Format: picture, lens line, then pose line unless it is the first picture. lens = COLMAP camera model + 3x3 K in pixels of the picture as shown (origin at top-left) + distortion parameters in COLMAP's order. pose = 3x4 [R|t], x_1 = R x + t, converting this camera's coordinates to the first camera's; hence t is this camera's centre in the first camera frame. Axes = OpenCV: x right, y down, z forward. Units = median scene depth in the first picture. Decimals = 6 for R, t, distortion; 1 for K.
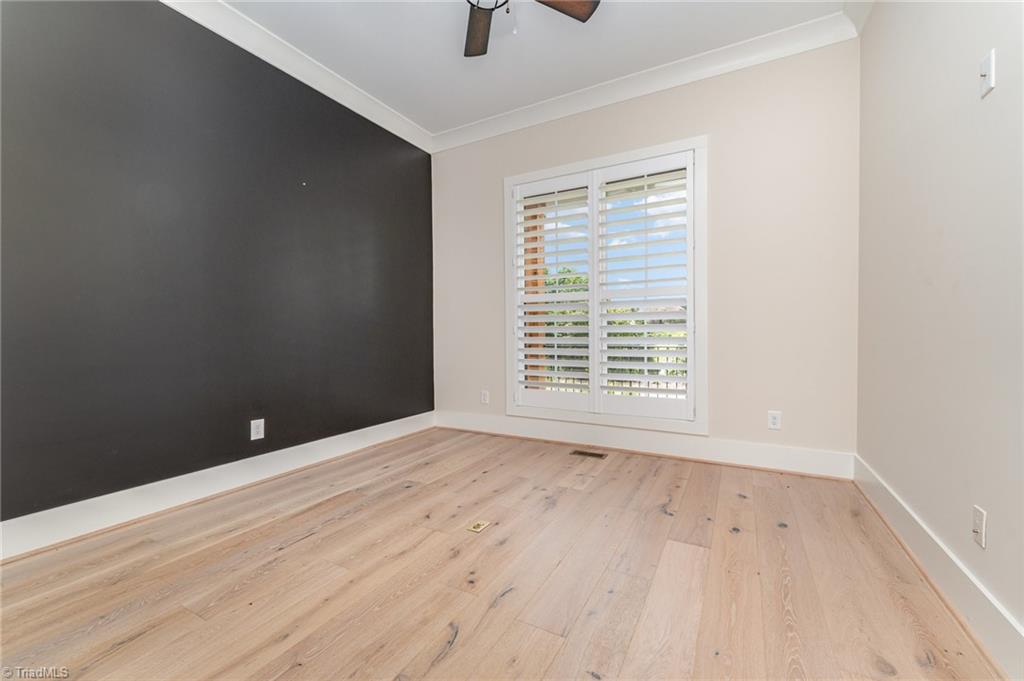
lens RADIAL K [[414.3, 0, 511.1], [0, 414.3, 338.2], [0, 0, 1]] dist [0.000604, 0.000056]
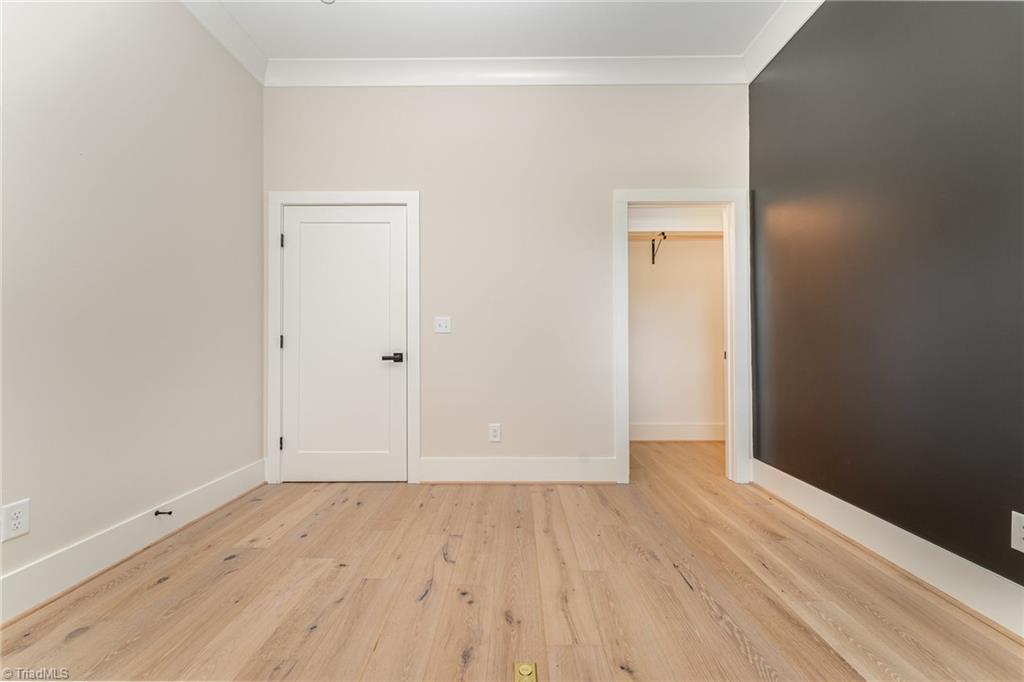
lens RADIAL K [[419.1, 0, 512.1], [0, 419.1, 340.2], [0, 0, 1]] dist [0.001152, 0.000114]
pose [[-0.882153, 0.006379, -0.470920, 0.240969], [0.004241, 0.999975, 0.005601, -0.024658], [0.470944, 0.002943, -0.882158, 1.710658]]
